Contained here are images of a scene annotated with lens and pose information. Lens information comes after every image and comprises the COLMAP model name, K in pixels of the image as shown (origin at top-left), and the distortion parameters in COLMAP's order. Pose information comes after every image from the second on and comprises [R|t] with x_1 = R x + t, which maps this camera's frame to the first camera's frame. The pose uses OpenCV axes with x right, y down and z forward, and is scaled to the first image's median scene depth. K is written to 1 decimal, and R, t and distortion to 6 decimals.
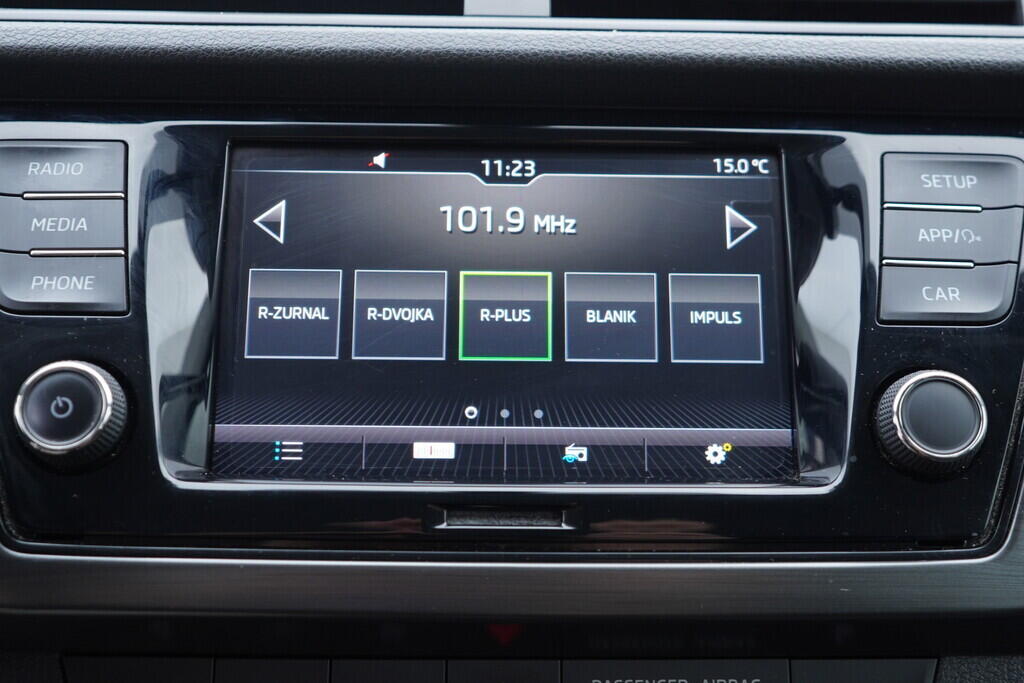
lens RADIAL K [[1054.4, 0, 513.2], [0, 1054.4, 393.9], [0, 0, 1]] dist [-0.016251, -0.008501]
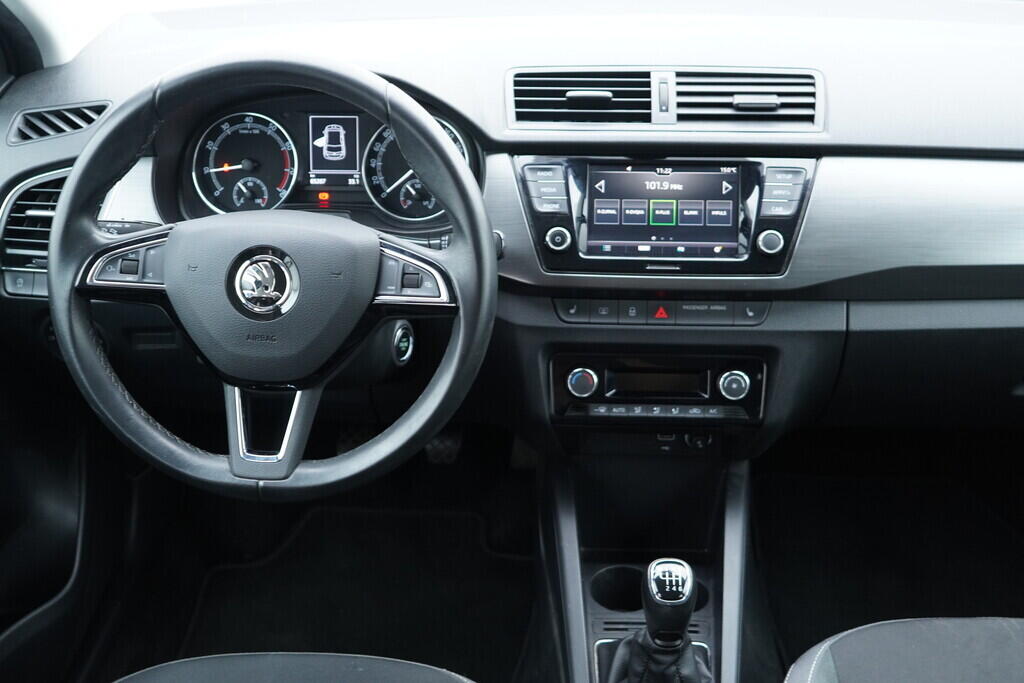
lens RADIAL K [[1065.4, 0, 512.0], [0, 1065.4, 341.5], [0, 0, 1]] dist [0.002382, 0.005302]
pose [[0.998395, 0.011531, -0.055451, -0.330461], [-0.000563, 0.981029, 0.193861, -0.360710], [0.056634, -0.193519, 0.979461, -2.863082]]
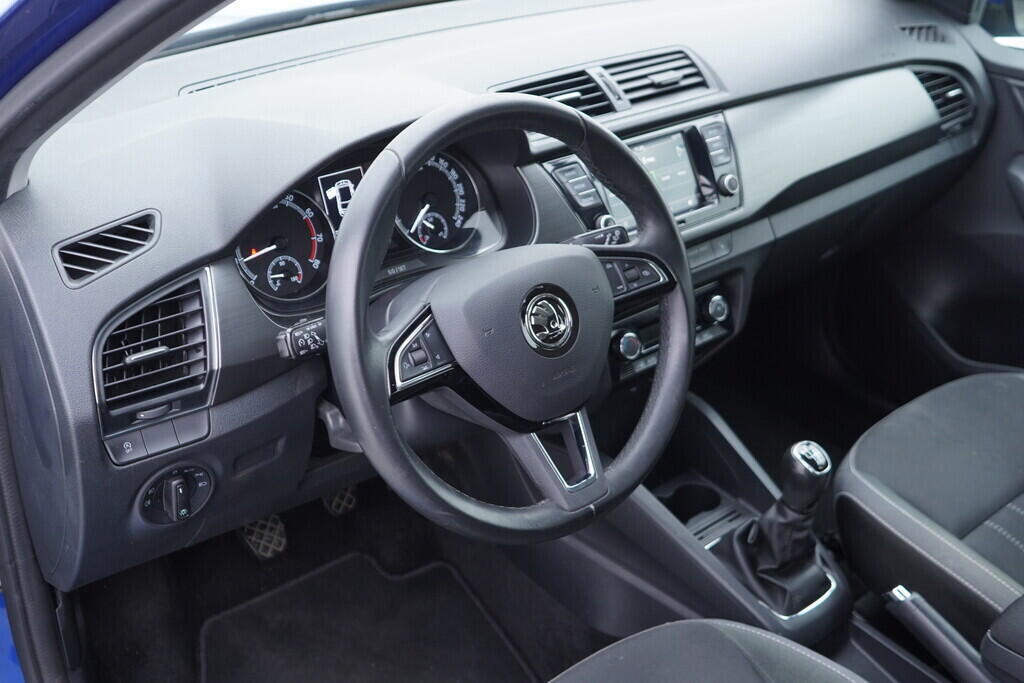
lens RADIAL K [[1054.4, 0, 513.2], [0, 1054.4, 393.9], [0, 0, 1]] dist [-0.016251, -0.008501]
pose [[0.783423, -0.334568, 0.523749, -3.065873], [0.198612, 0.933319, 0.299115, -0.685818], [-0.588899, -0.130310, 0.797632, -2.305673]]
